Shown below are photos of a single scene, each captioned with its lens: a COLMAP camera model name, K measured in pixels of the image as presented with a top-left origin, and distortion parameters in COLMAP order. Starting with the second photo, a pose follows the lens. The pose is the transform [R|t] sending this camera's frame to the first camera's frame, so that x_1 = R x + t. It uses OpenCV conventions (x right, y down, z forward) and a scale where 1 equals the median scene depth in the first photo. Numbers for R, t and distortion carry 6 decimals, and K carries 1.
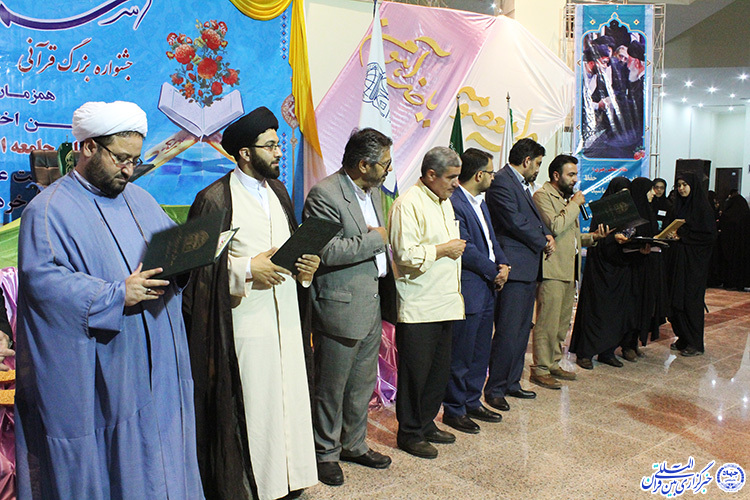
lens RADIAL K [[687.7, 0, 379.2], [0, 687.7, 242.8], [0, 0, 1]] dist [-0.040513, 0.009465]
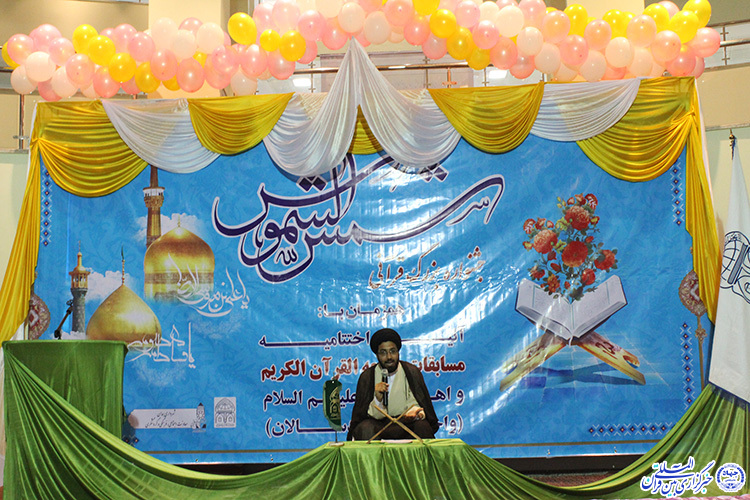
lens RADIAL K [[941.9, 0, 375.2], [0, 941.9, 255.5], [0, 0, 1]] dist [-0.121933, 0.000000]
pose [[0.695800, -0.108869, -0.709936, 0.371776], [-0.012076, 0.986532, -0.163120, -0.070316], [0.718134, 0.122073, 0.685115, 0.074270]]
